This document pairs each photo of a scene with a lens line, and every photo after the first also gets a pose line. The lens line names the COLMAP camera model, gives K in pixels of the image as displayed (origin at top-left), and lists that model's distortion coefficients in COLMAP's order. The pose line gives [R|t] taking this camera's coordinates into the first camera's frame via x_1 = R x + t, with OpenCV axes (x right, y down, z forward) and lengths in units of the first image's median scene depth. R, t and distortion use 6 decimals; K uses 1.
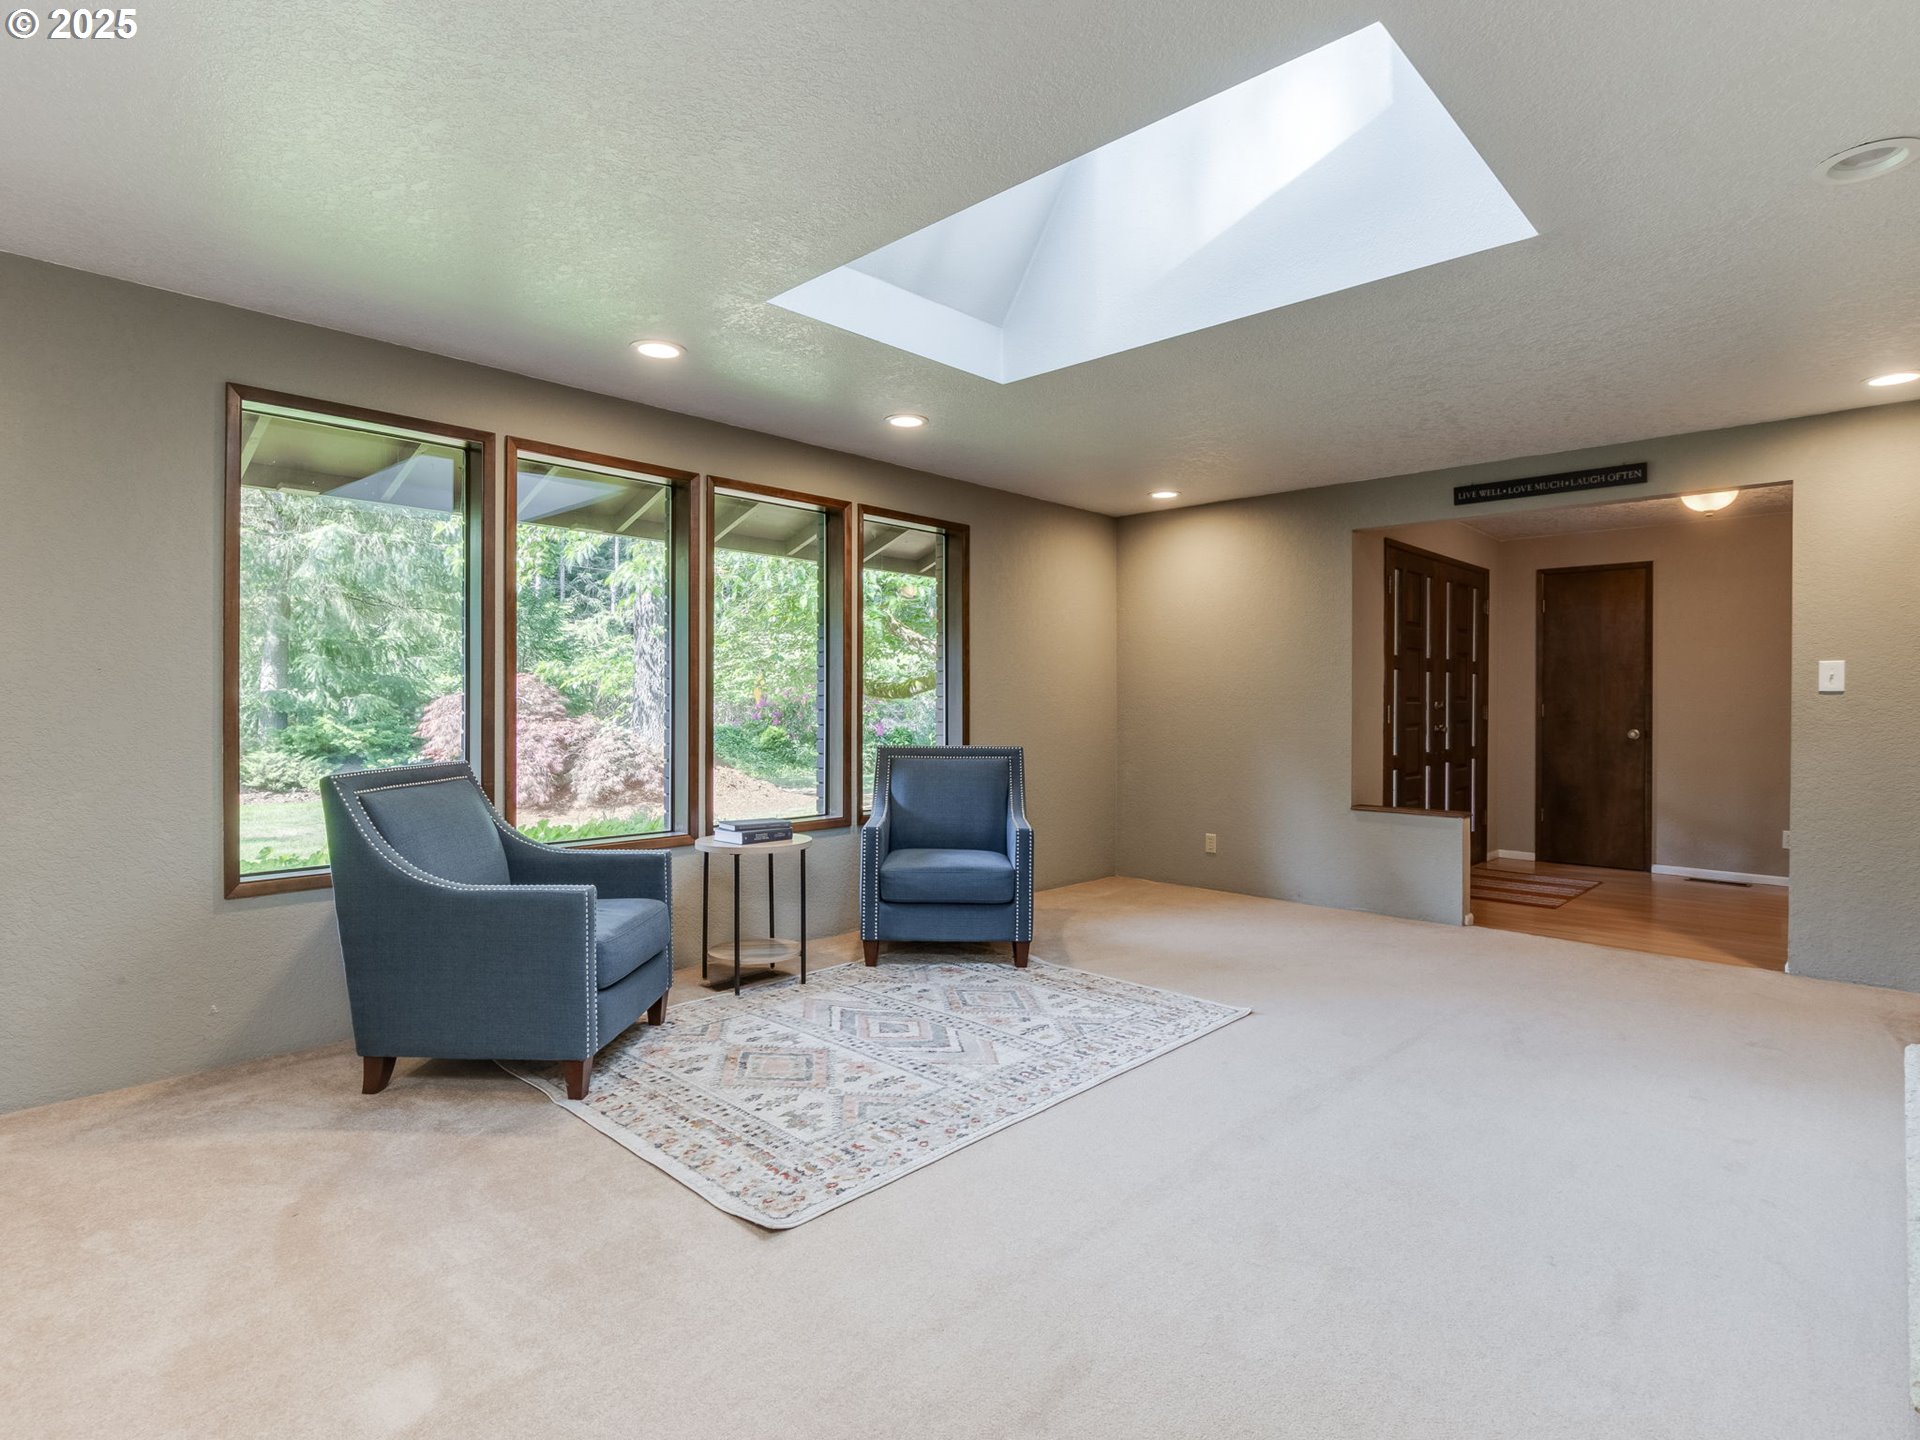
lens RADIAL K [[1019.8, 0, 960.3], [0, 1019.8, 701.5], [0, 0, 1]] dist [-0.000399, 0.000689]
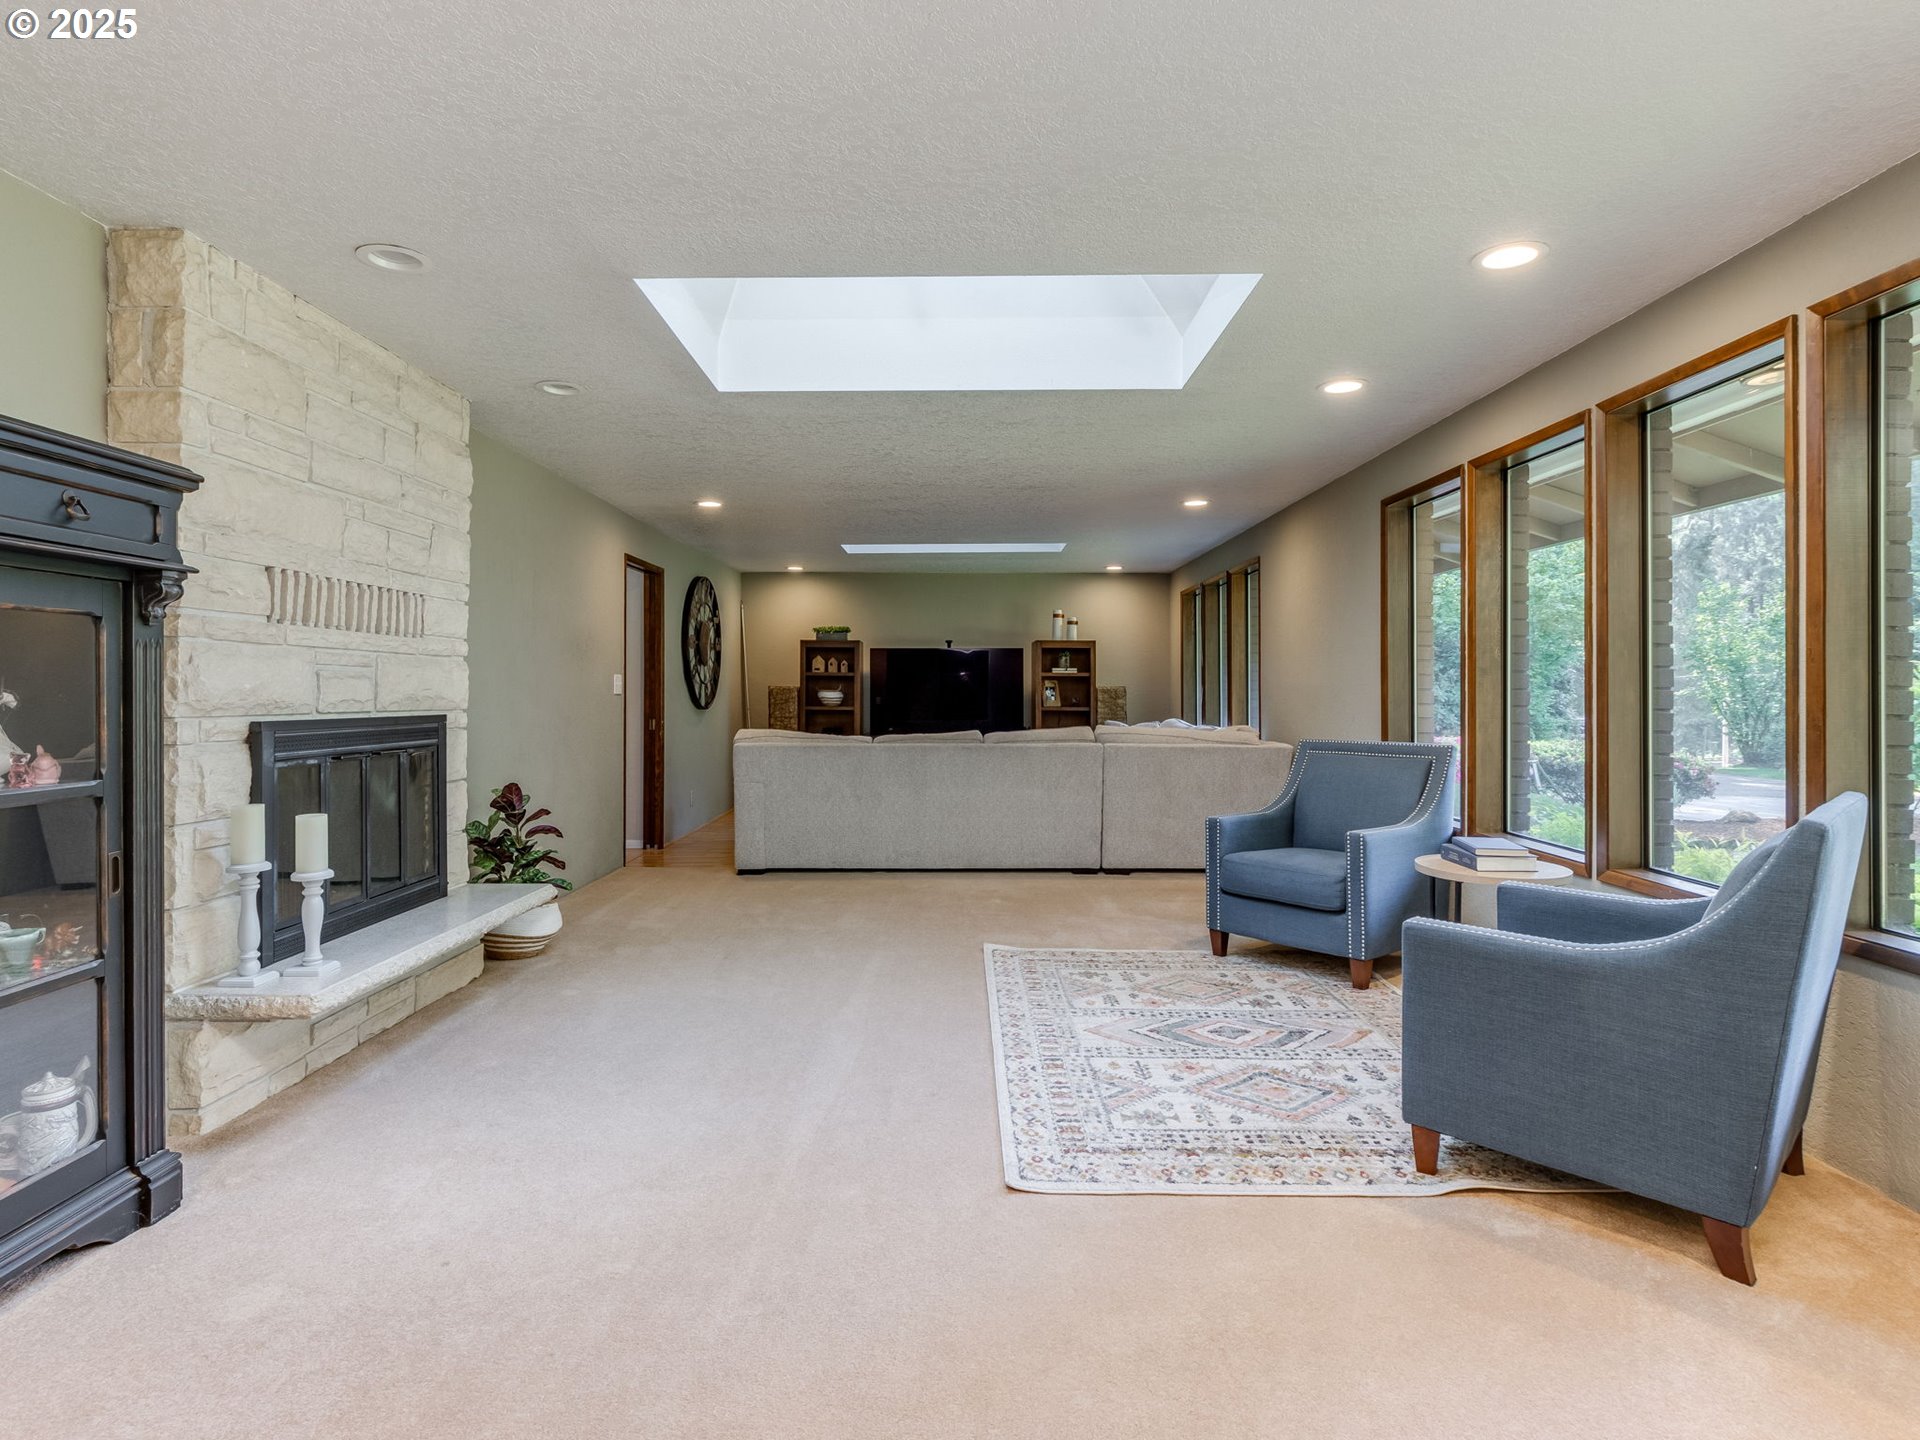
lens RADIAL K [[1019.8, 0, 960.3], [0, 1019.8, 701.5], [0, 0, 1]] dist [-0.000399, 0.000689]
pose [[-0.731179, 0.004963, -0.682167, 0.870646], [-0.002218, 0.999951, 0.009653, -0.003966], [0.682182, 0.008572, -0.731133, 1.703287]]
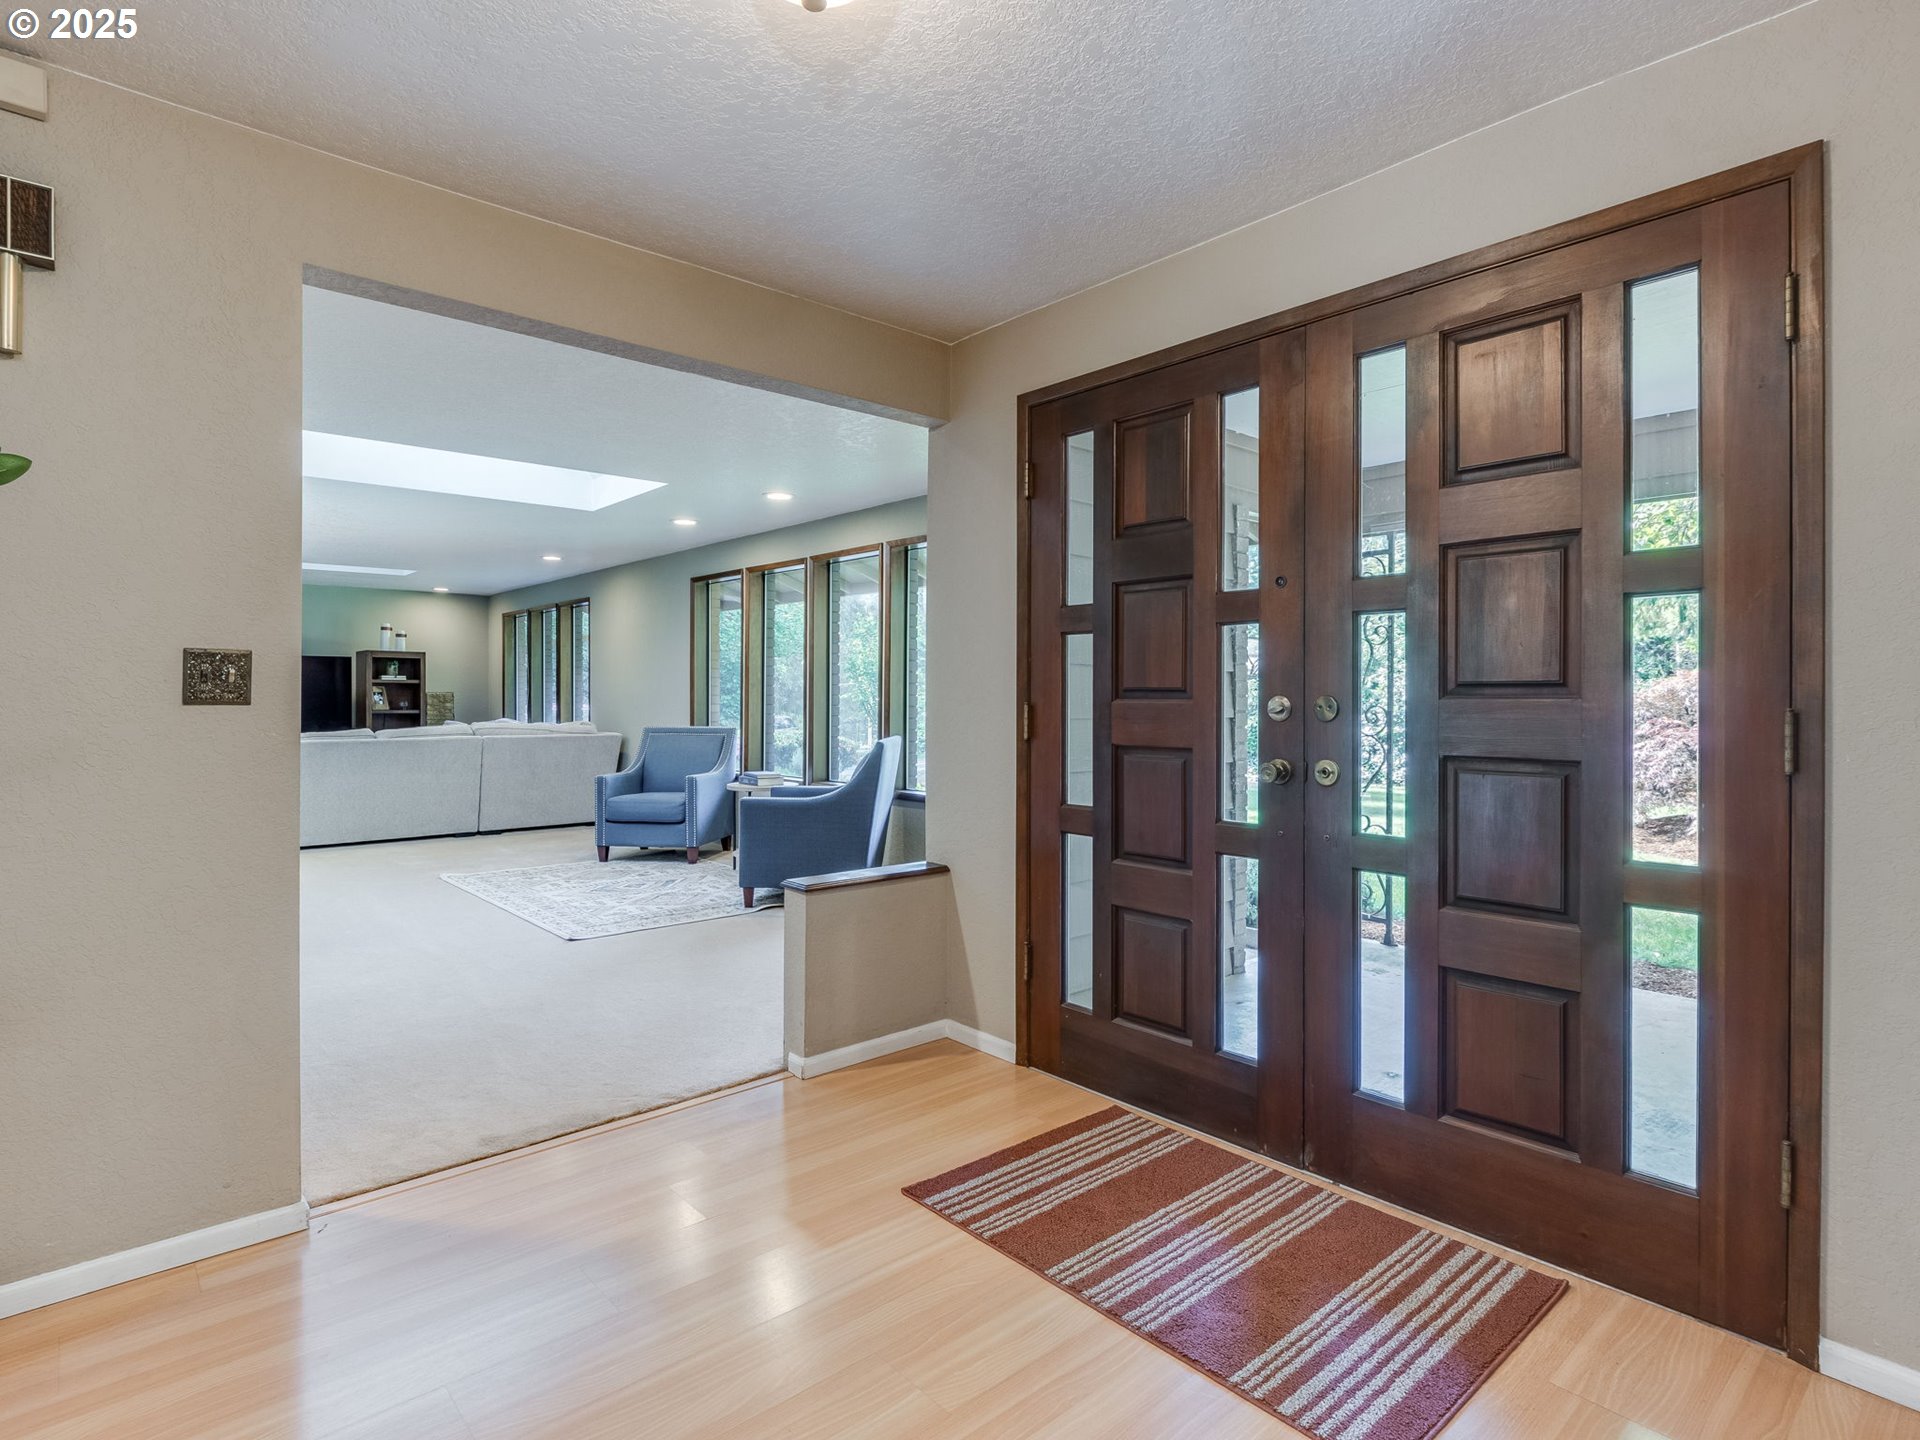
lens RADIAL K [[1019.8, 0, 960.3], [0, 1019.8, 701.5], [0, 0, 1]] dist [-0.000399, 0.000689]
pose [[-0.096797, -0.001158, -0.995303, 1.777884], [-0.004604, 0.999989, -0.000716, 0.005811], [0.995293, 0.004513, -0.096802, 1.907548]]
